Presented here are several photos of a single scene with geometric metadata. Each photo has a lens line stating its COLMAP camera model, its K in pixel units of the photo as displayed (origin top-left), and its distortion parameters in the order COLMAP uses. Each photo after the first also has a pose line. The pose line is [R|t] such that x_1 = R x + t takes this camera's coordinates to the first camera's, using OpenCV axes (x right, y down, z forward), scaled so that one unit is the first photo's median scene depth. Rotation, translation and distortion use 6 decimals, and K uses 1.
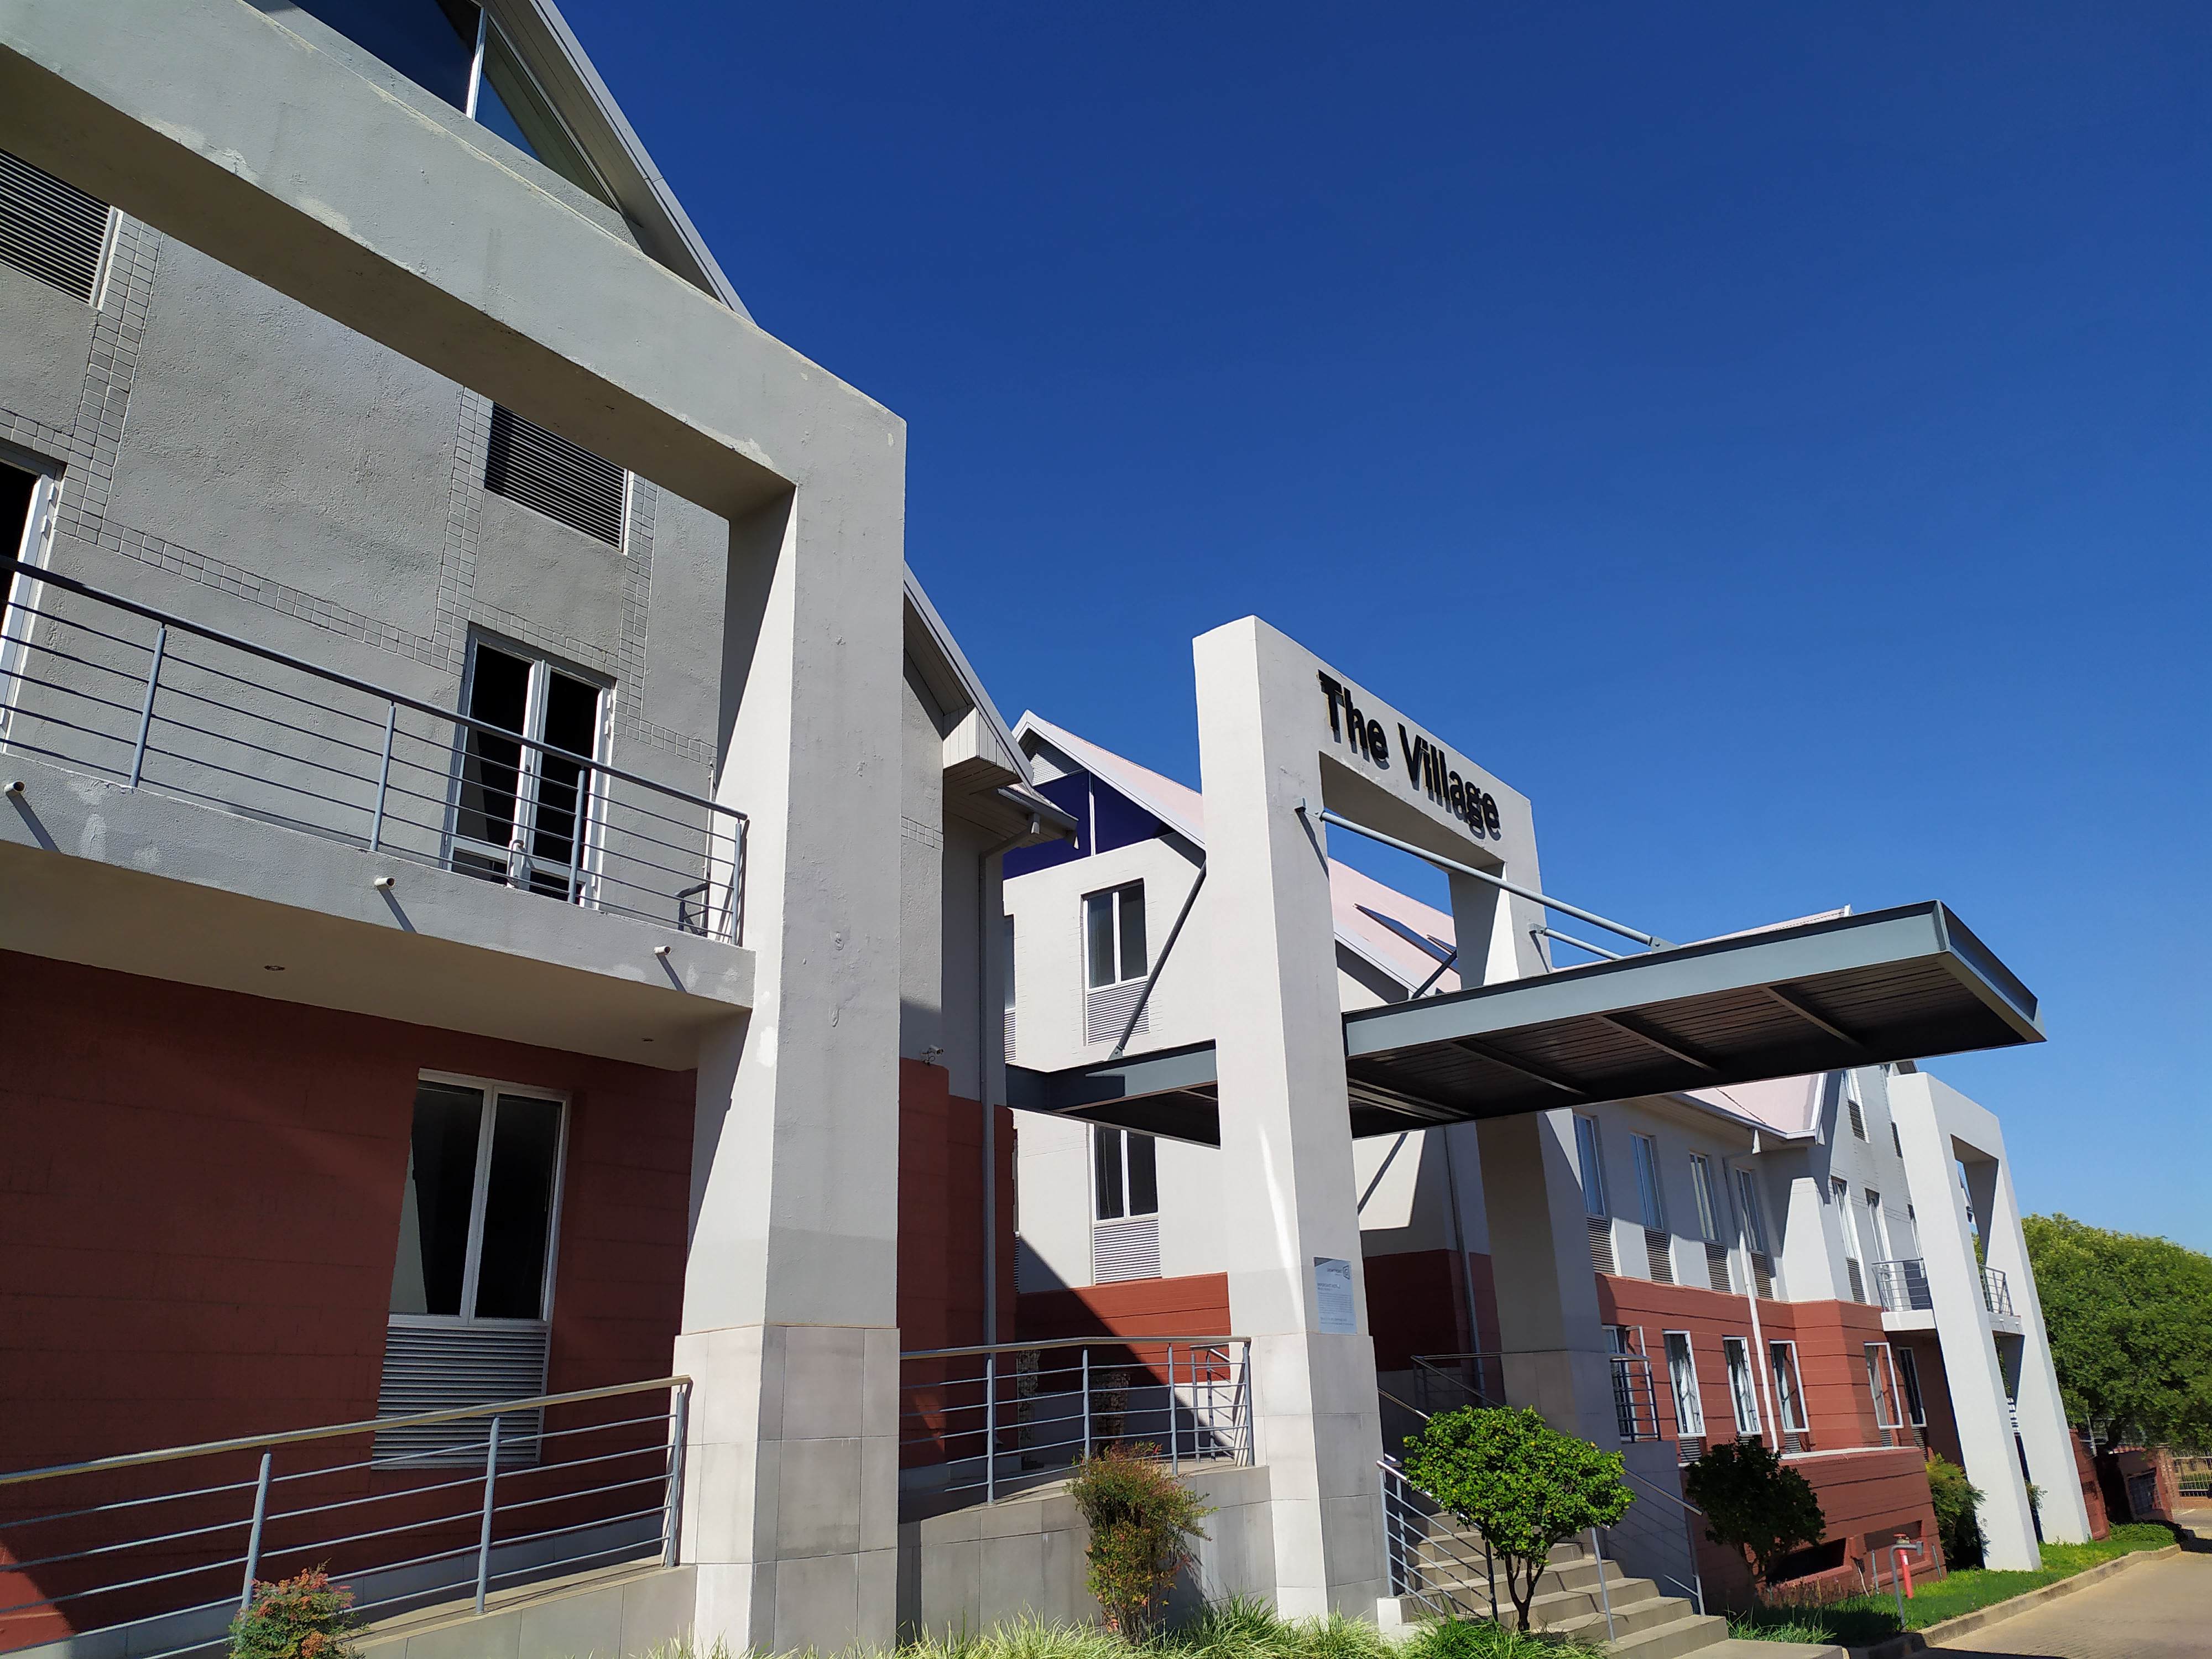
lens RADIAL K [[1644.7, 0, 1106.0], [0, 1644.7, 829.5], [0, 0, 1]] dist [-0.000494, -0.000345]
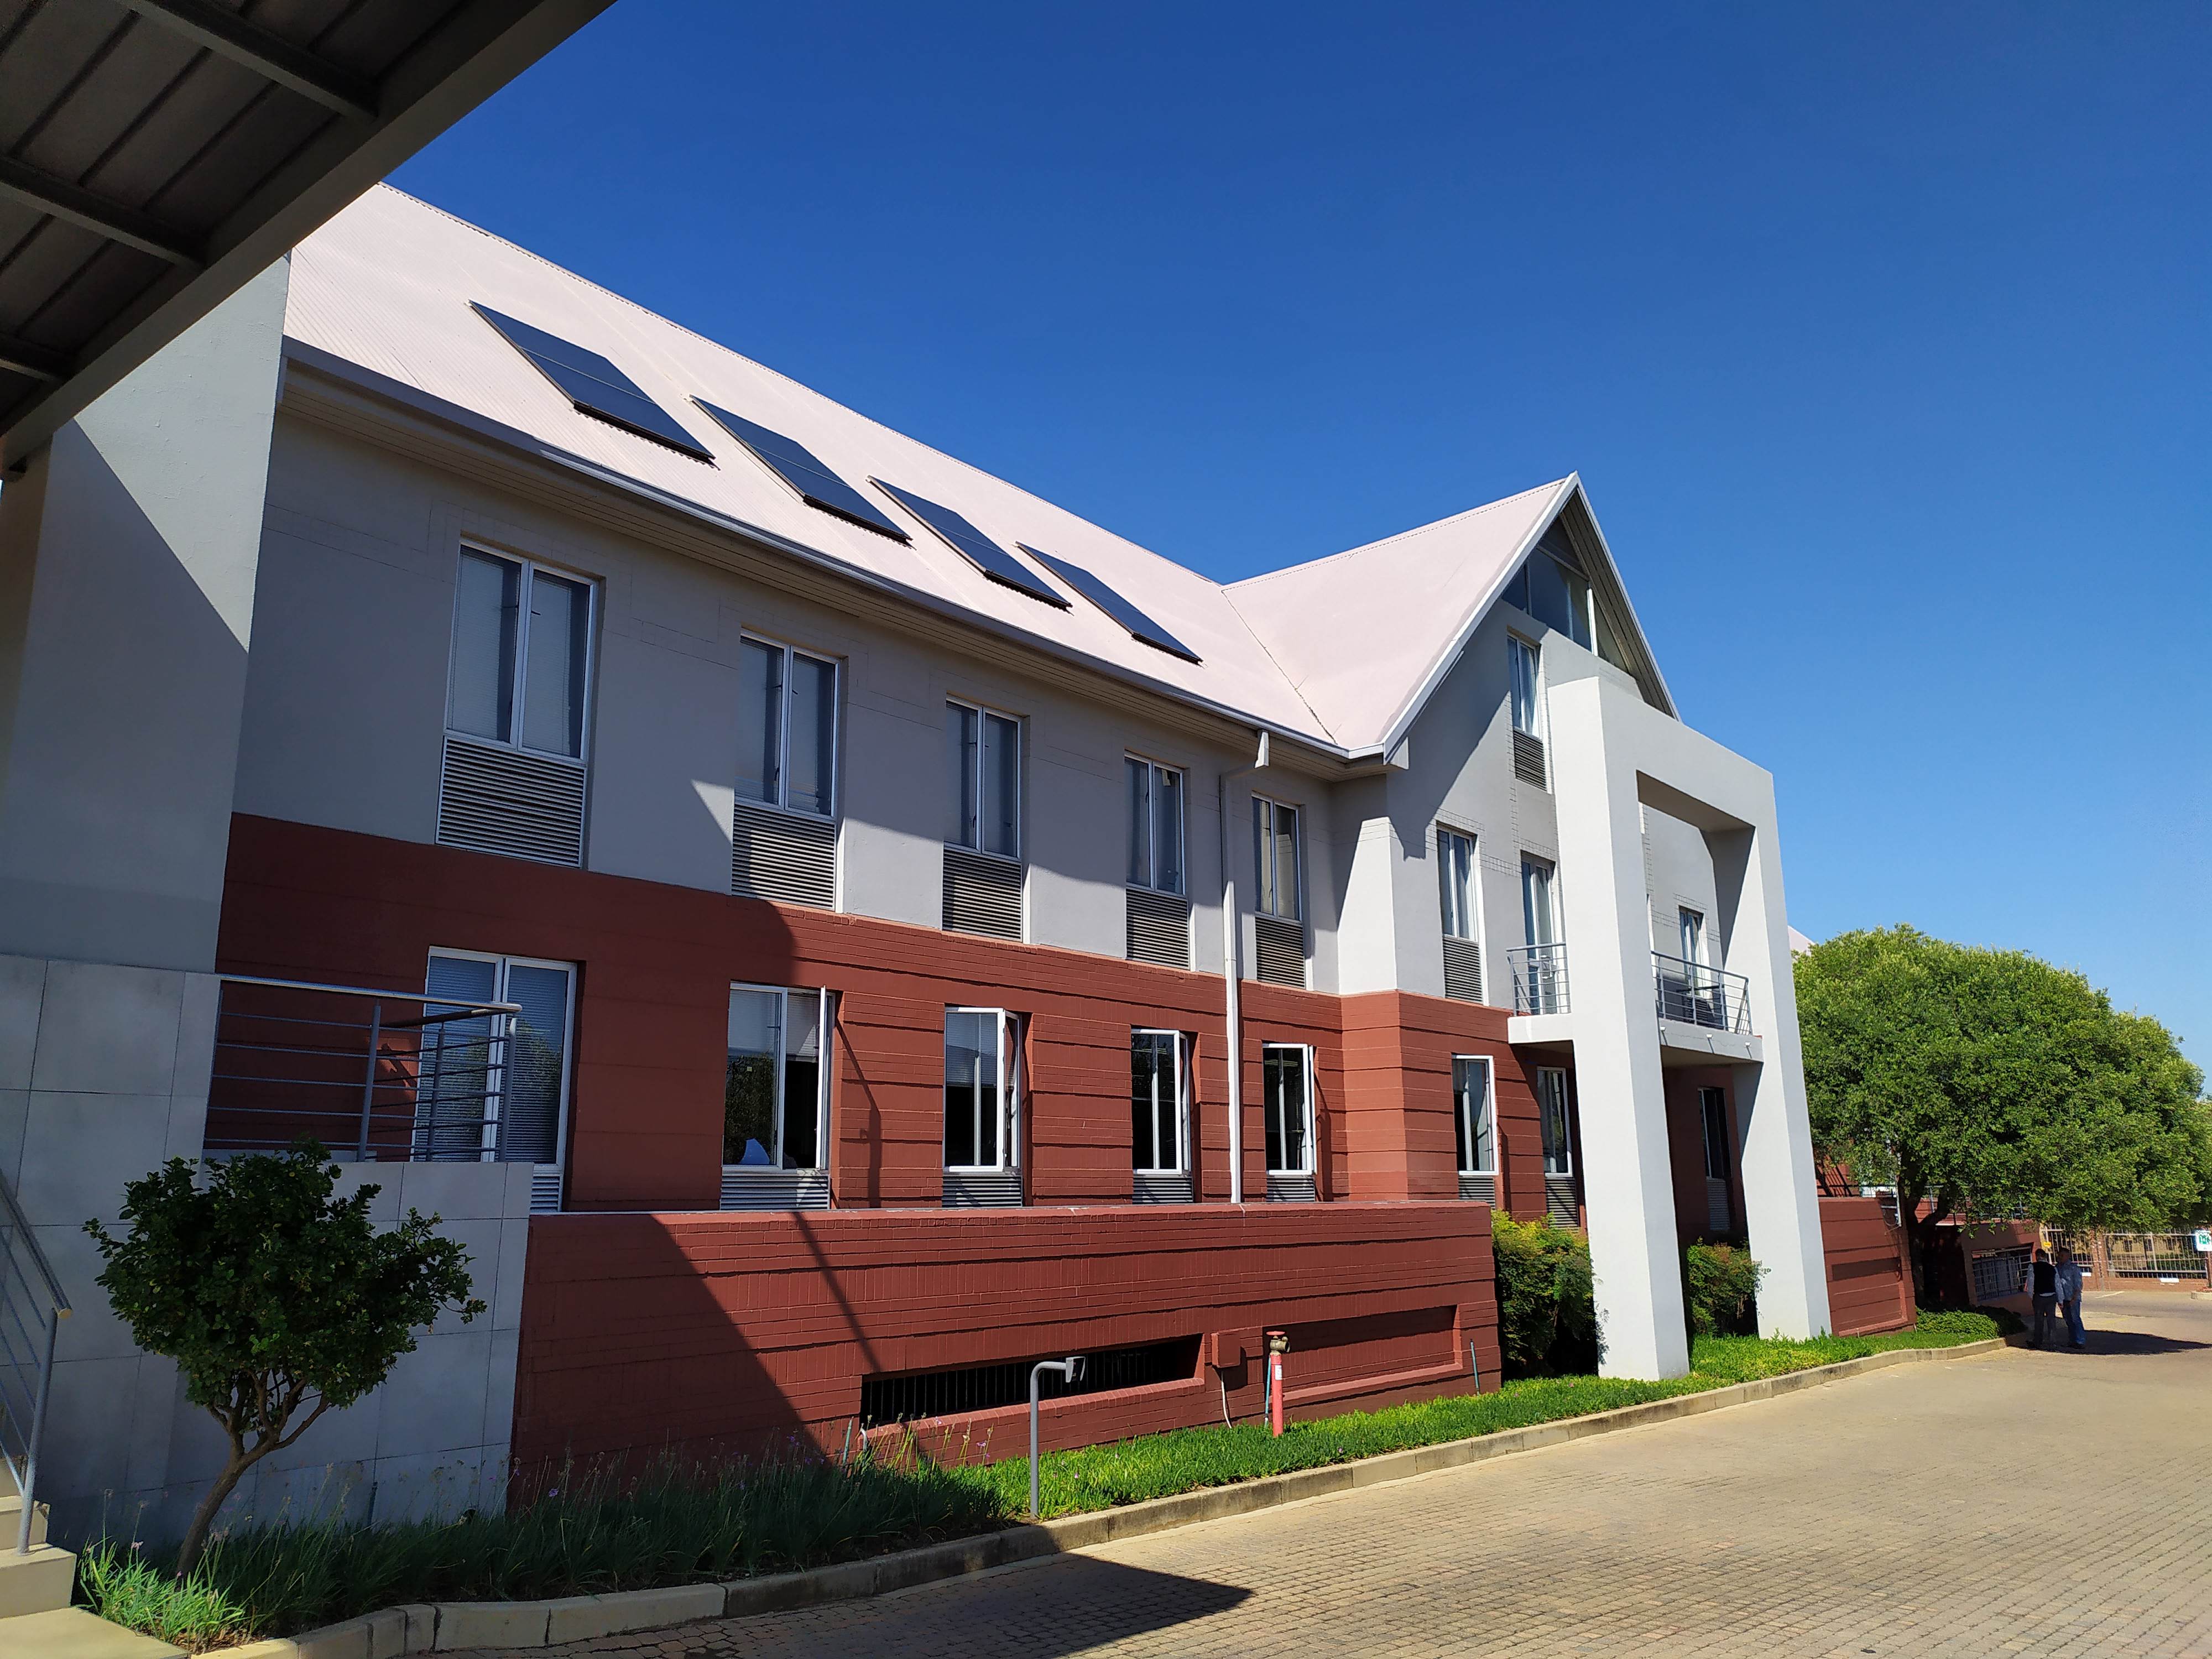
lens RADIAL K [[1651.6, 0, 1111.3], [0, 1651.6, 831.8], [0, 0, 1]] dist [0.073147, -0.134978]
pose [[0.999564, 0.009679, -0.027911, 0.322345], [-0.005830, 0.990849, 0.134851, 0.121892], [0.028960, -0.134630, 0.990473, 0.310078]]
